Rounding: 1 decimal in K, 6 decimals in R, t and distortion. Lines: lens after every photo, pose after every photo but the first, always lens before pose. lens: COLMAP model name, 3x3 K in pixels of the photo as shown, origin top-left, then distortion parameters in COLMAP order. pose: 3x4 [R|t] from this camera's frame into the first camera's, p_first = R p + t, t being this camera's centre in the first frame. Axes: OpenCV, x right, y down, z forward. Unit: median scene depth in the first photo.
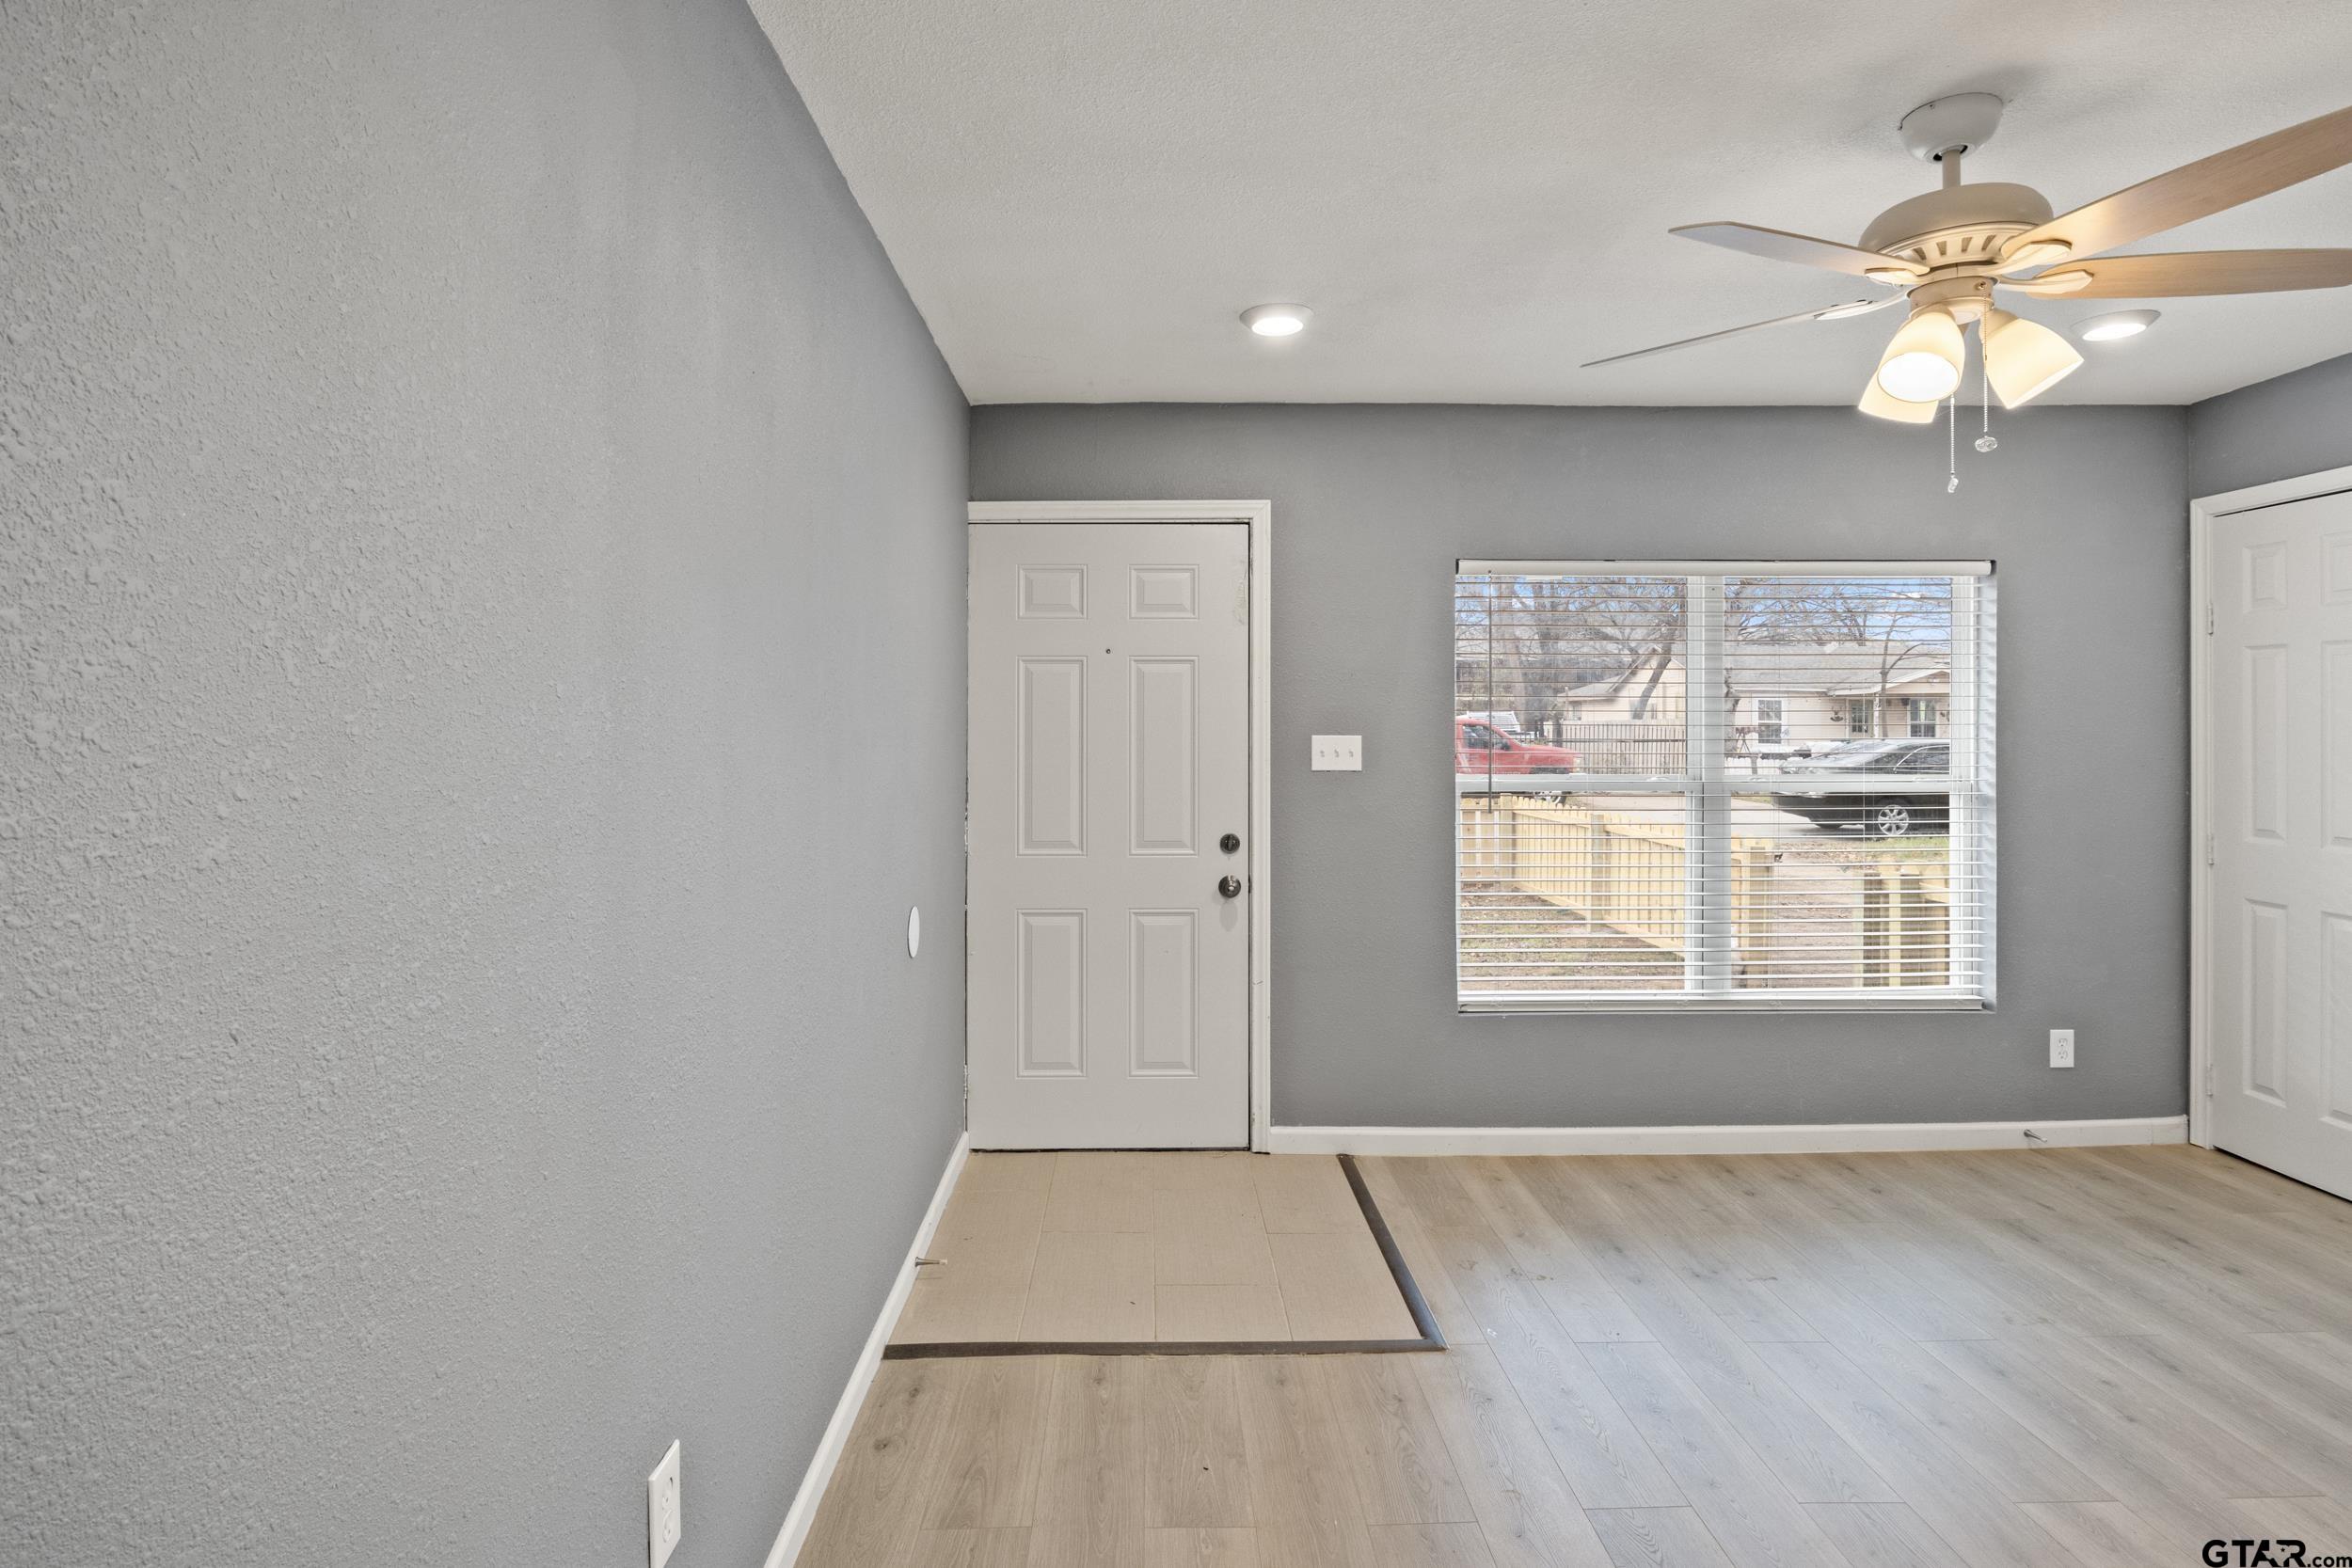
lens RADIAL K [[1196.7, 0, 1171.2], [0, 1196.7, 719.2], [0, 0, 1]] dist [0.009855, 0.000153]
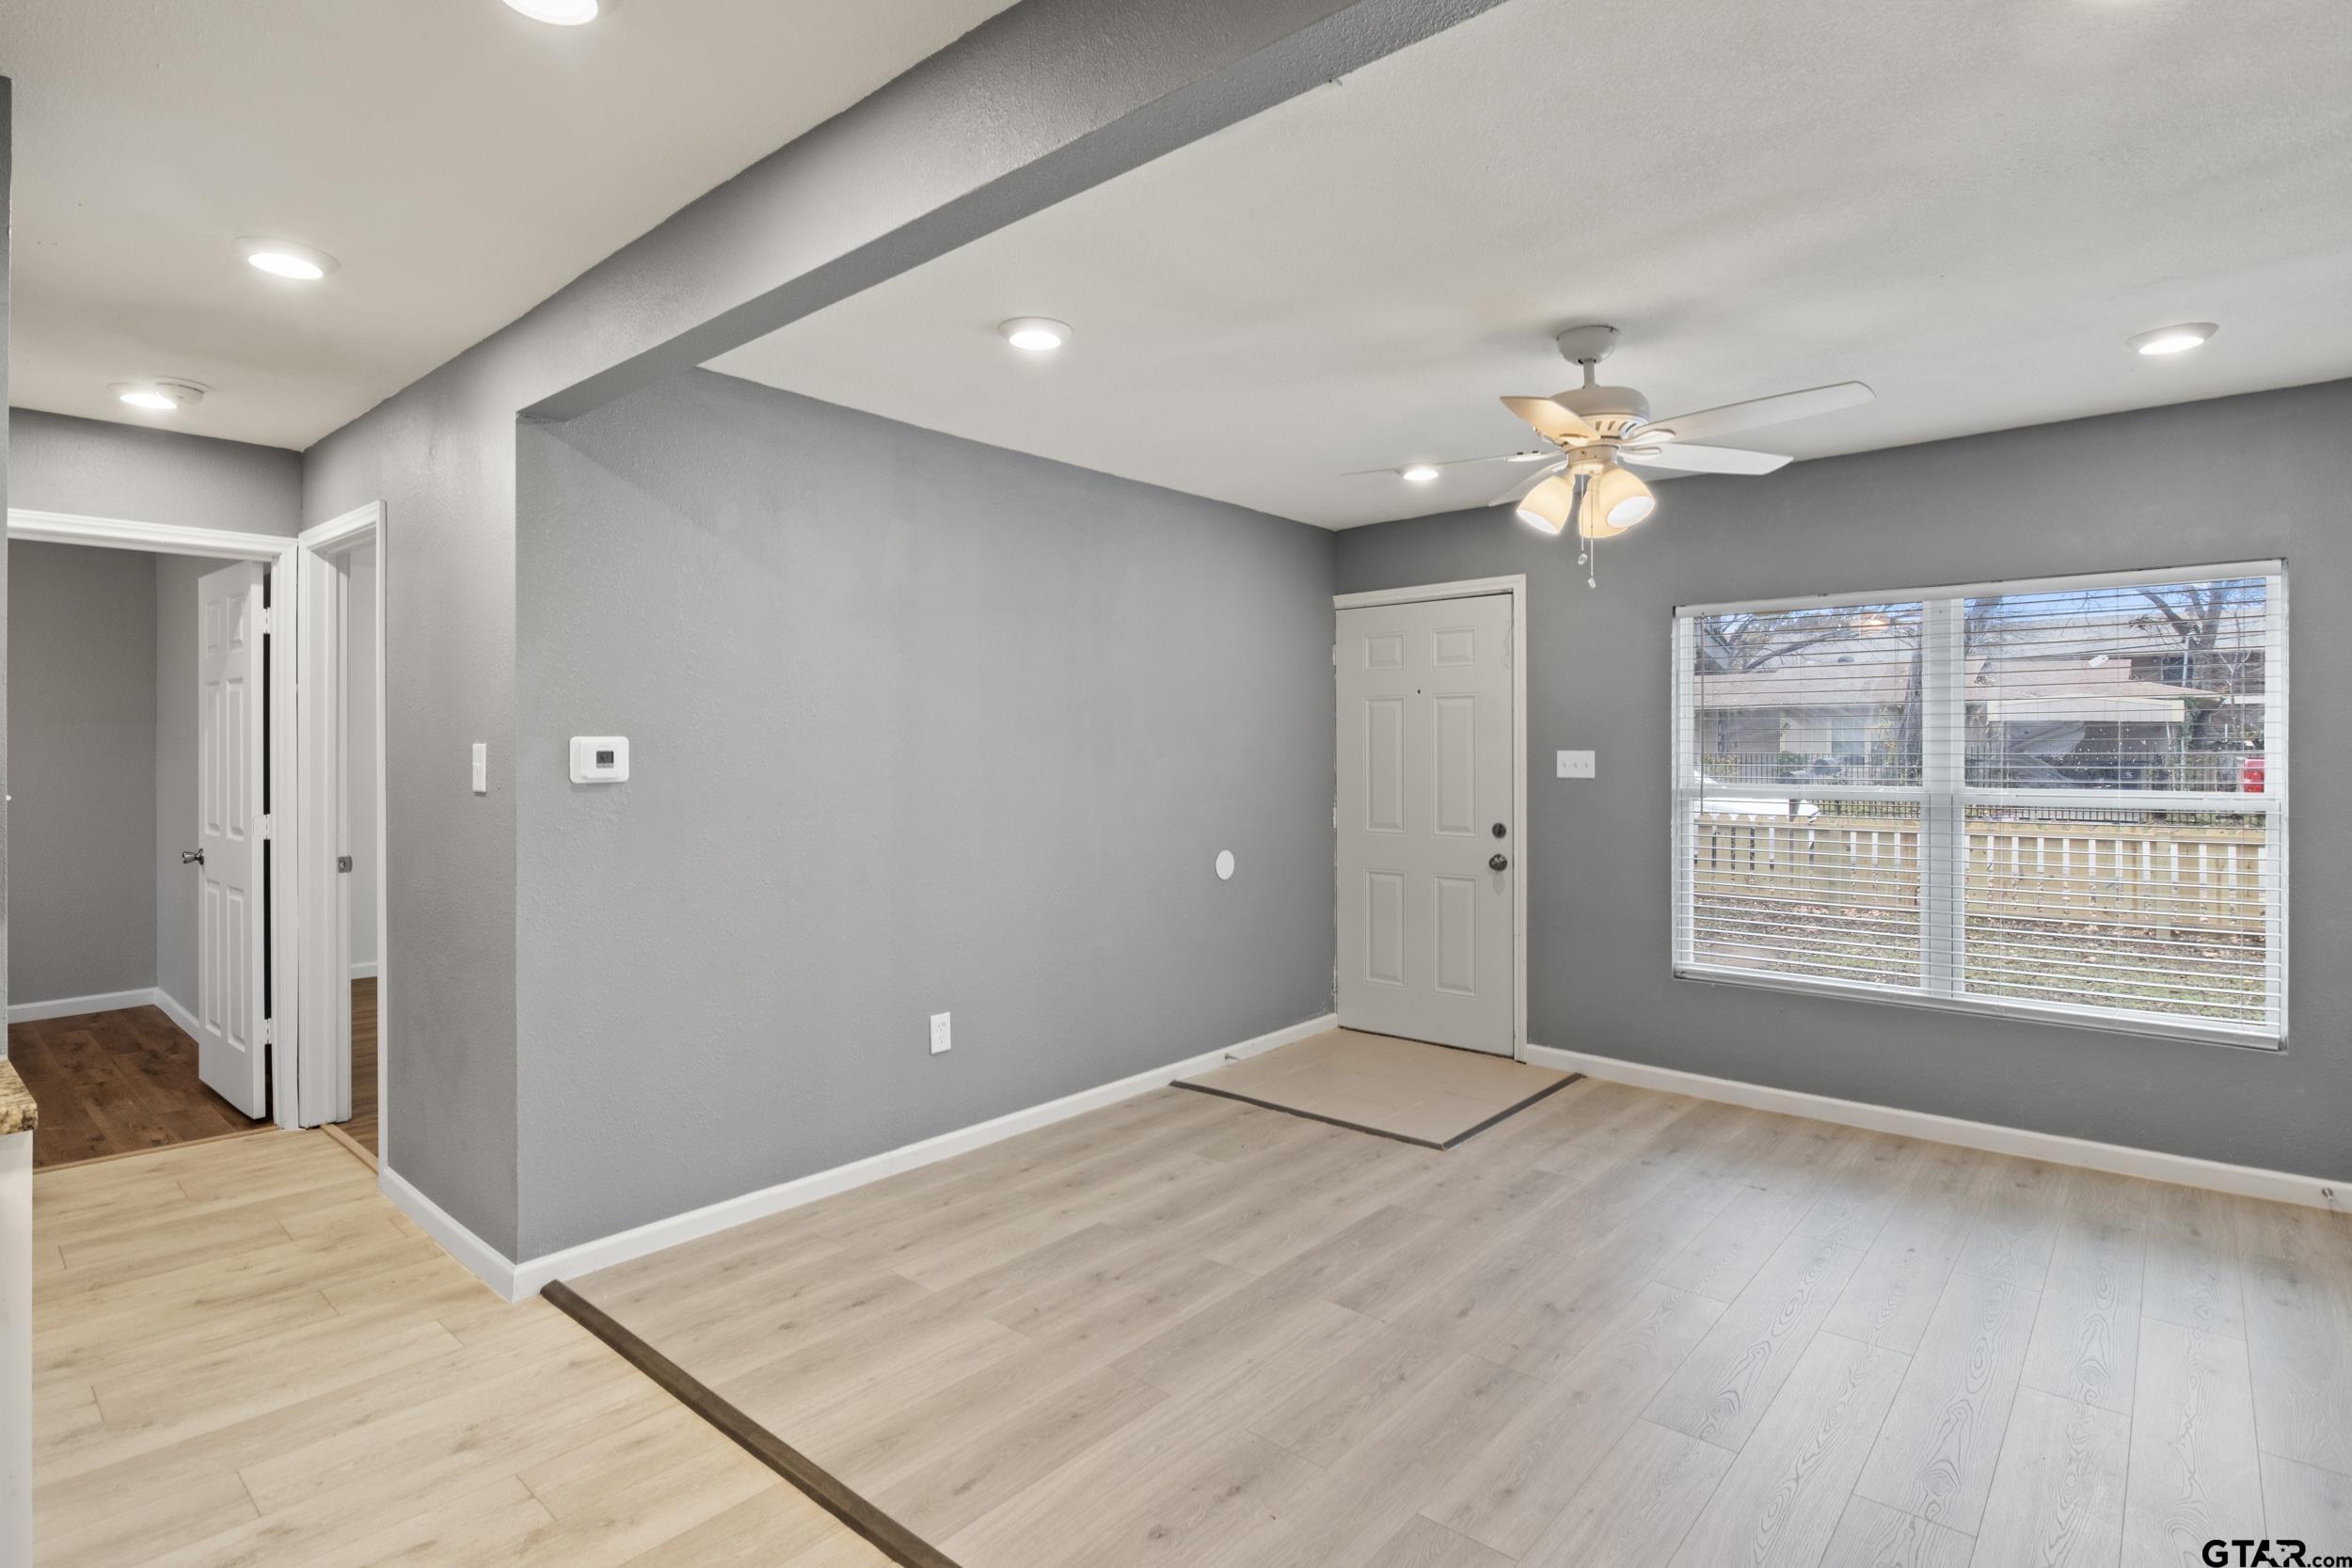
lens RADIAL K [[1172.3, 0, 1168.6], [0, 1172.3, 741.6], [0, 0, 1]] dist [-0.003420, -0.001251]
pose [[0.741101, -0.003707, -0.671384, 0.668523], [0.005766, 0.999983, 0.000845, 0.000065], [0.671369, -0.004498, 0.741110, -0.235183]]
